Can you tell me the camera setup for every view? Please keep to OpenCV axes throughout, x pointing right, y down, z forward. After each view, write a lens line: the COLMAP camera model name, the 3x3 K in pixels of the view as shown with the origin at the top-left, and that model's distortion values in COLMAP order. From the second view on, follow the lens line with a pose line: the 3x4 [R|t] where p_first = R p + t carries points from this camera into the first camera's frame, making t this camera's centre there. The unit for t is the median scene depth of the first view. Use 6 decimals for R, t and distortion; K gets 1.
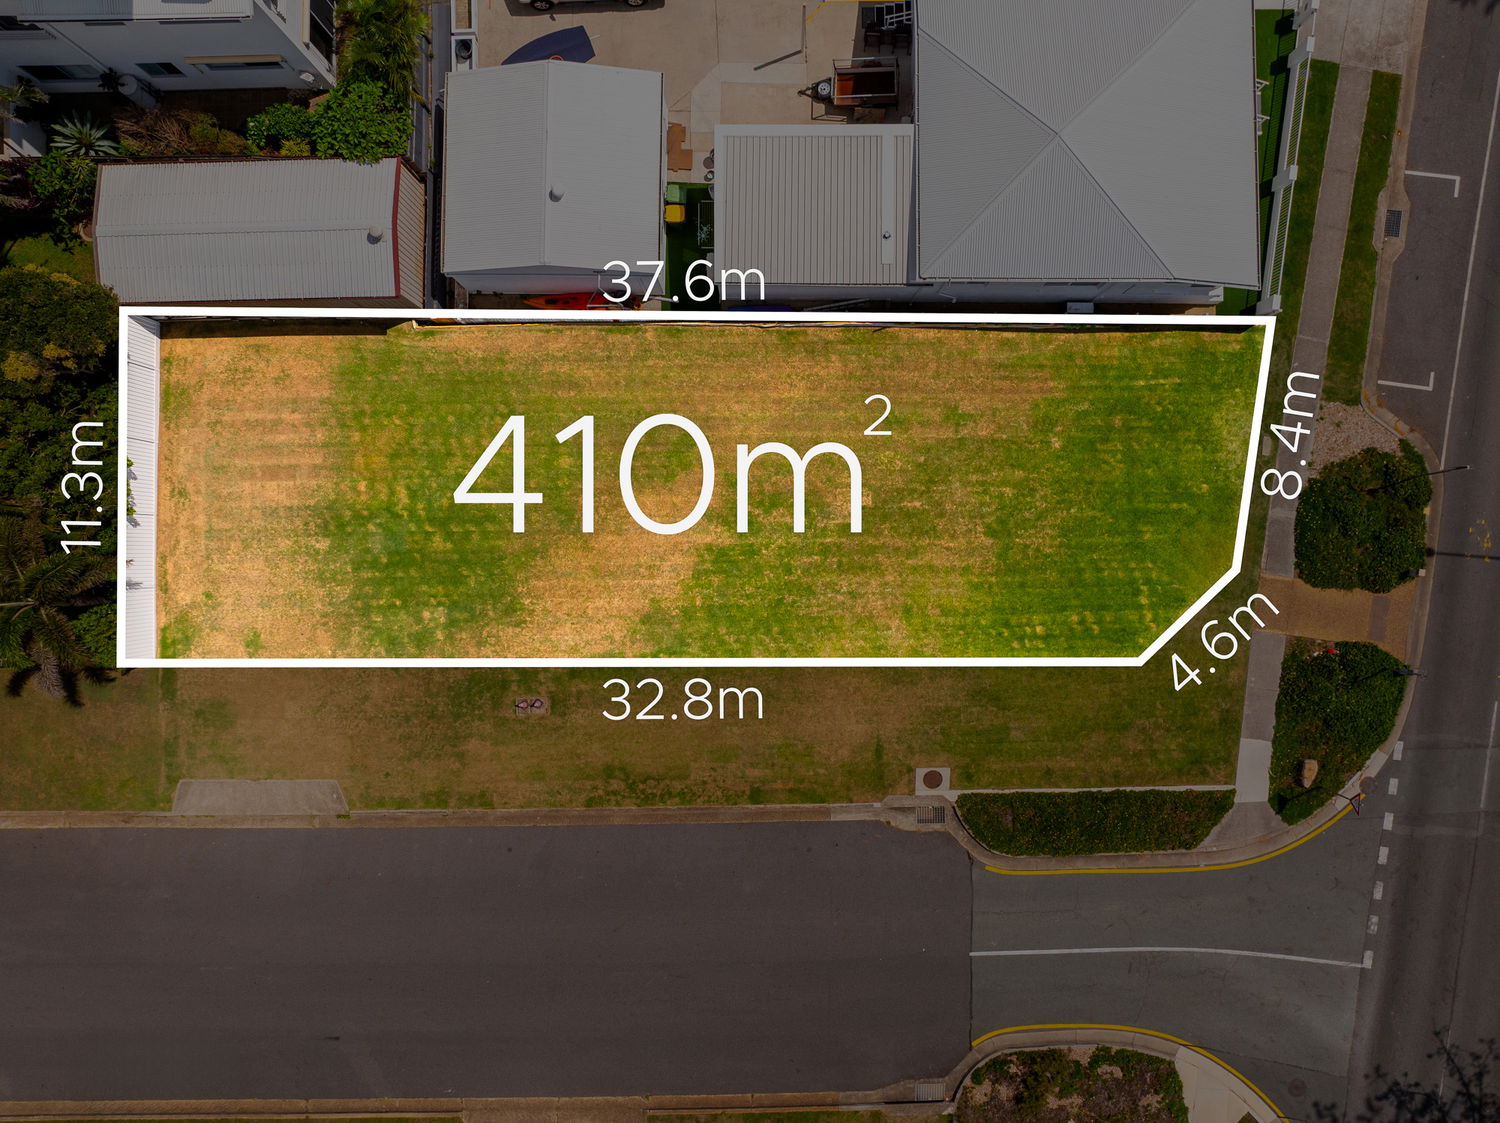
lens RADIAL K [[1057.4, 0, 750.0], [0, 1057.4, 561.5], [0, 0, 1]] dist [-0.042551, -0.004198]
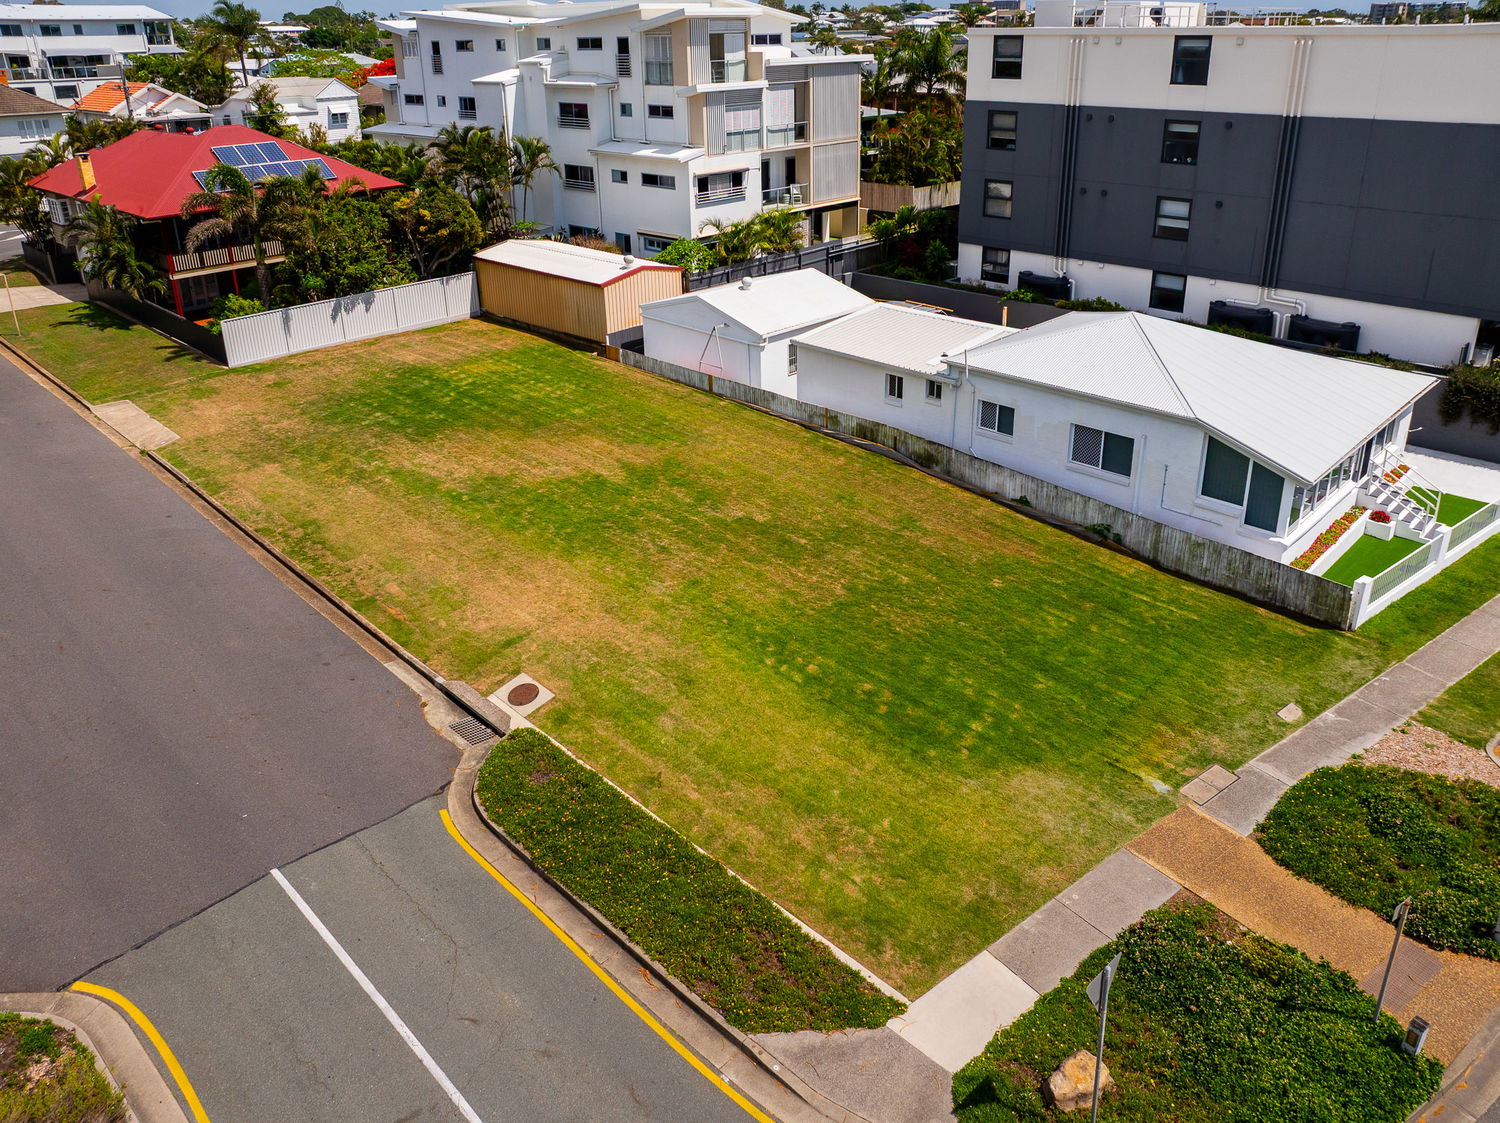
lens RADIAL K [[1105.4, 0, 784.8], [0, 1105.4, 447.4], [0, 0, 1]] dist [-0.043590, 0.000814]
pose [[0.725963, 0.241701, -0.643862, 0.668171], [-0.687564, 0.275874, -0.671676, 0.496027], [0.015280, 0.930309, 0.366459, 0.624009]]
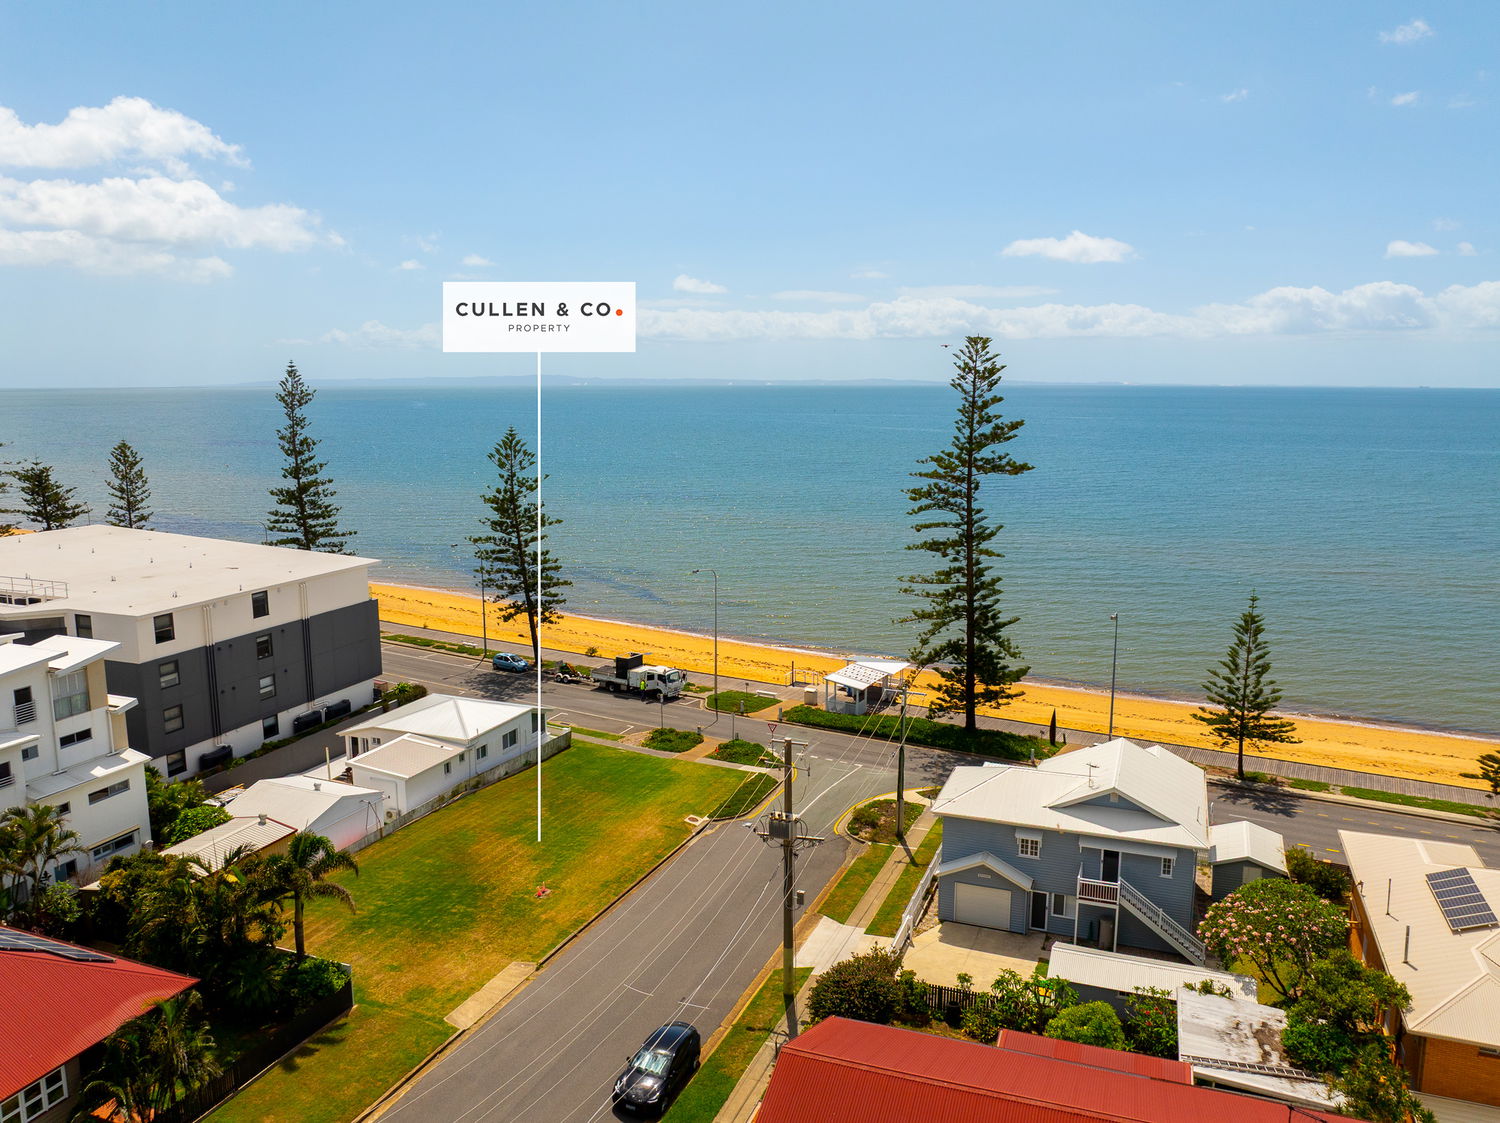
lens RADIAL K [[1080.8, 0, 750.0], [0, 1080.8, 561.5], [0, 0, 1]] dist [-0.037146, -0.034322]
pose [[0.359333, -0.147276, 0.921515, -1.476692], [0.933169, 0.065883, -0.353348, 0.941400], [-0.008673, 0.986899, 0.161107, 0.239673]]
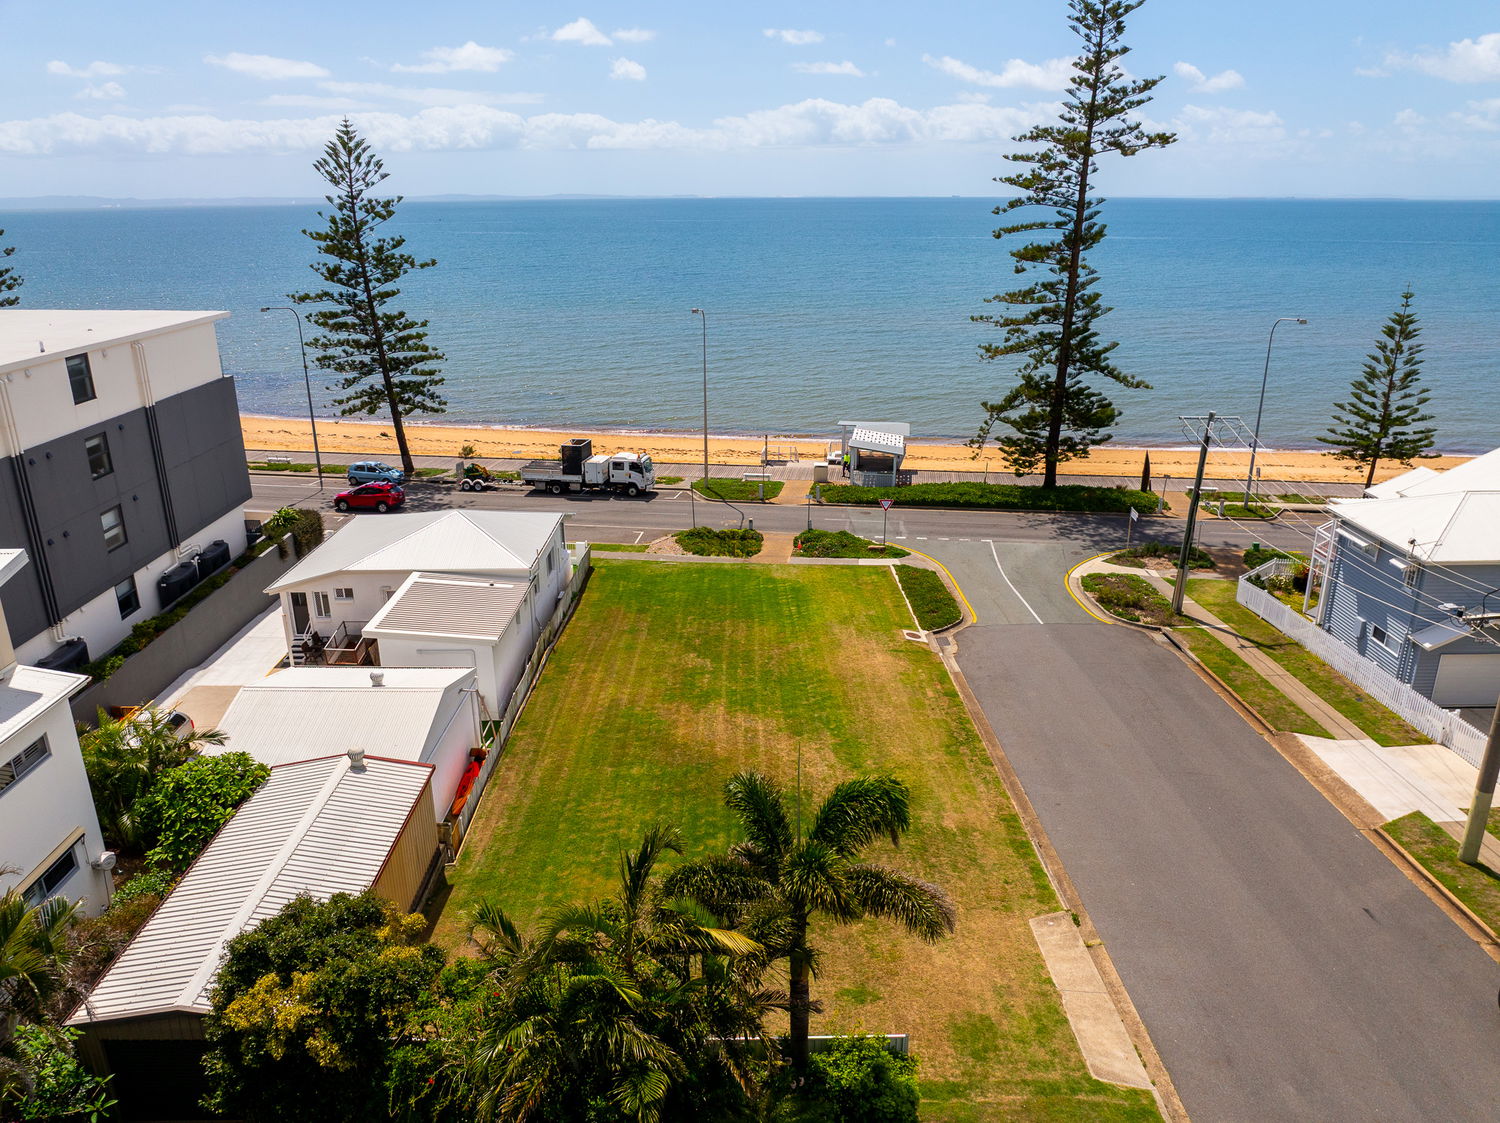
lens RADIAL K [[1057.4, 0, 750.0], [0, 1057.4, 561.5], [0, 0, 1]] dist [-0.042551, -0.004198]
pose [[-0.004343, -0.325316, 0.945595, -1.003213], [0.999989, 0.000459, 0.004751, 0.002947], [-0.001980, 0.945605, 0.325311, 0.496614]]
